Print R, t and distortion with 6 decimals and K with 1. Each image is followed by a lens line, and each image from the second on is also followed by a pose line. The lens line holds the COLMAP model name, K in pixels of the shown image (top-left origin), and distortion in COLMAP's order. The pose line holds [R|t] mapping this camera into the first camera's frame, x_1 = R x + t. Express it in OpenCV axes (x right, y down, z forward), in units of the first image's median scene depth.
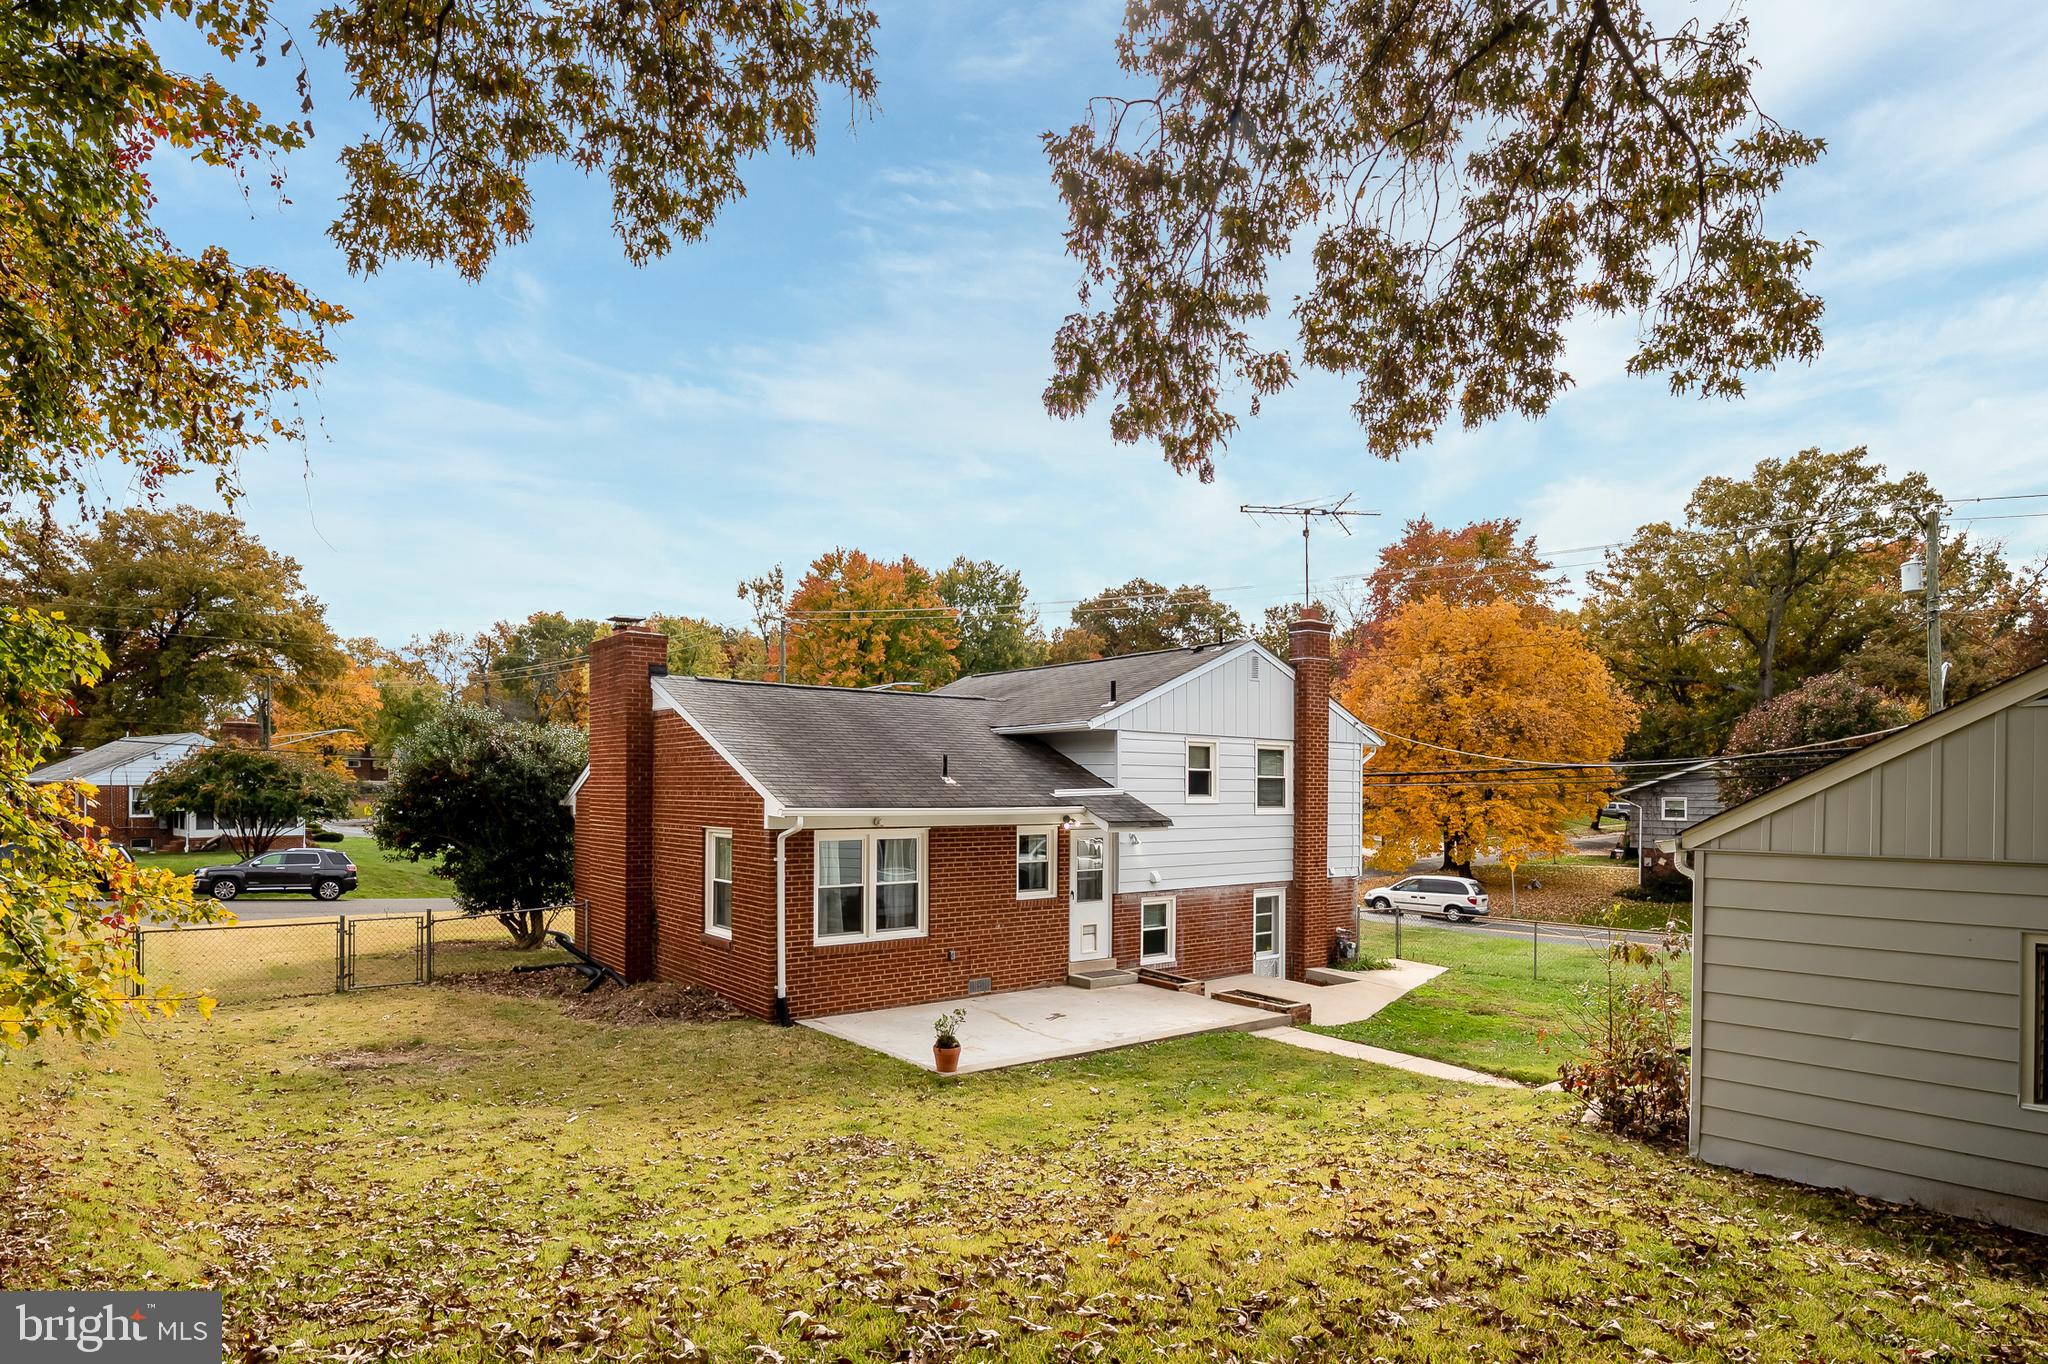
lens RADIAL K [[1121.3, 0, 1027.3], [0, 1121.3, 777.6], [0, 0, 1]] dist [-0.006787, 0.000302]
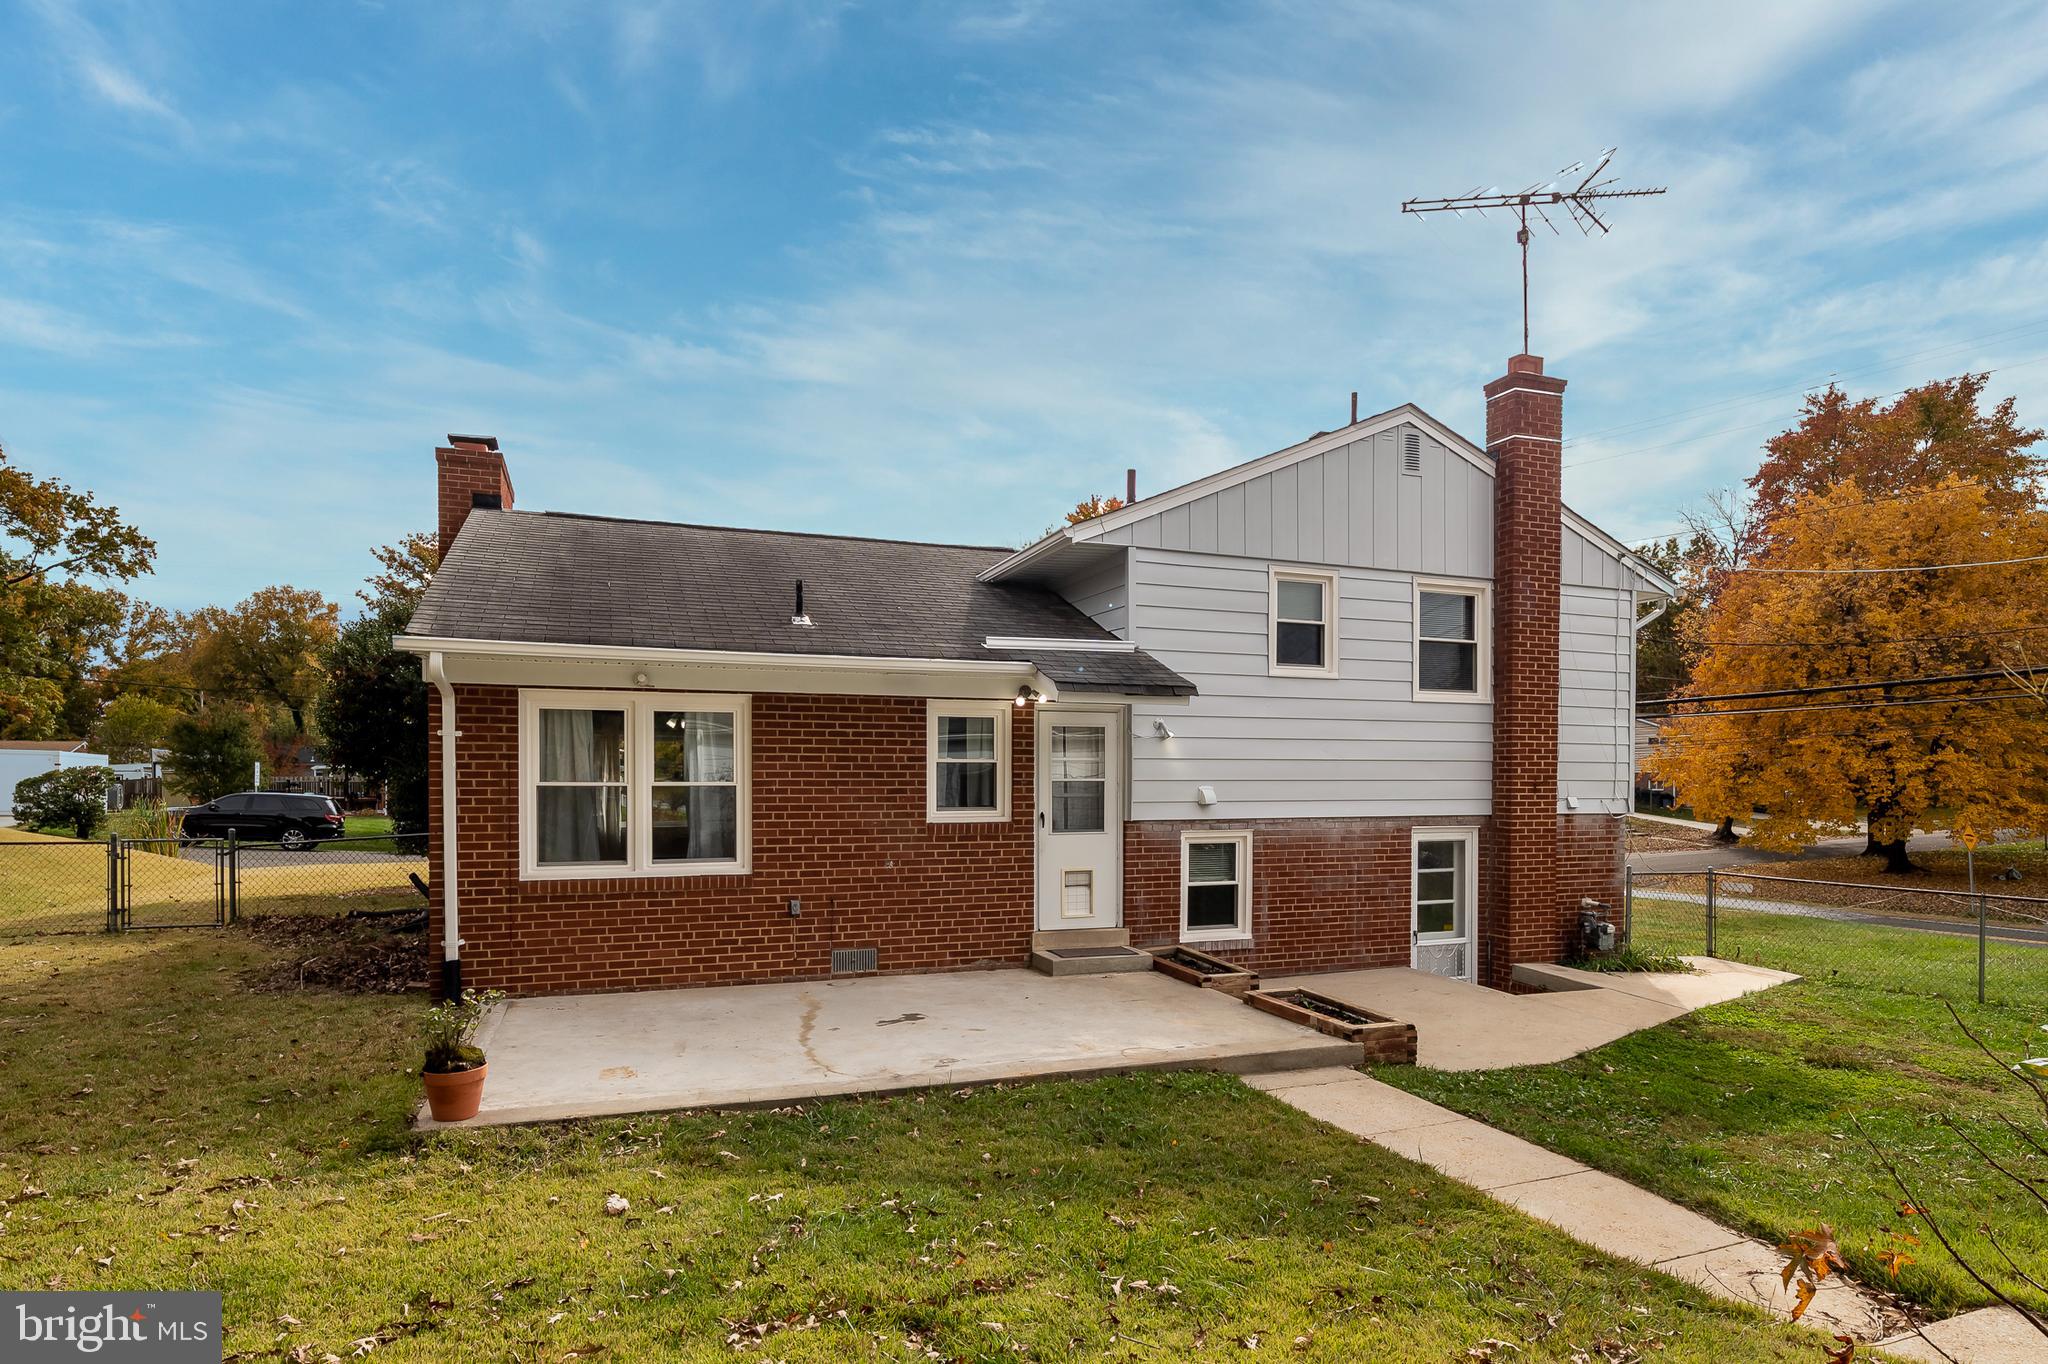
lens RADIAL K [[1121.3, 0, 1027.3], [0, 1121.3, 777.6], [0, 0, 1]] dist [-0.006787, 0.000302]
pose [[0.954444, -0.004135, -0.298363, 0.208575], [0.006451, 0.999956, 0.006776, 0.077031], [0.298322, -0.008392, 0.954429, 0.417265]]
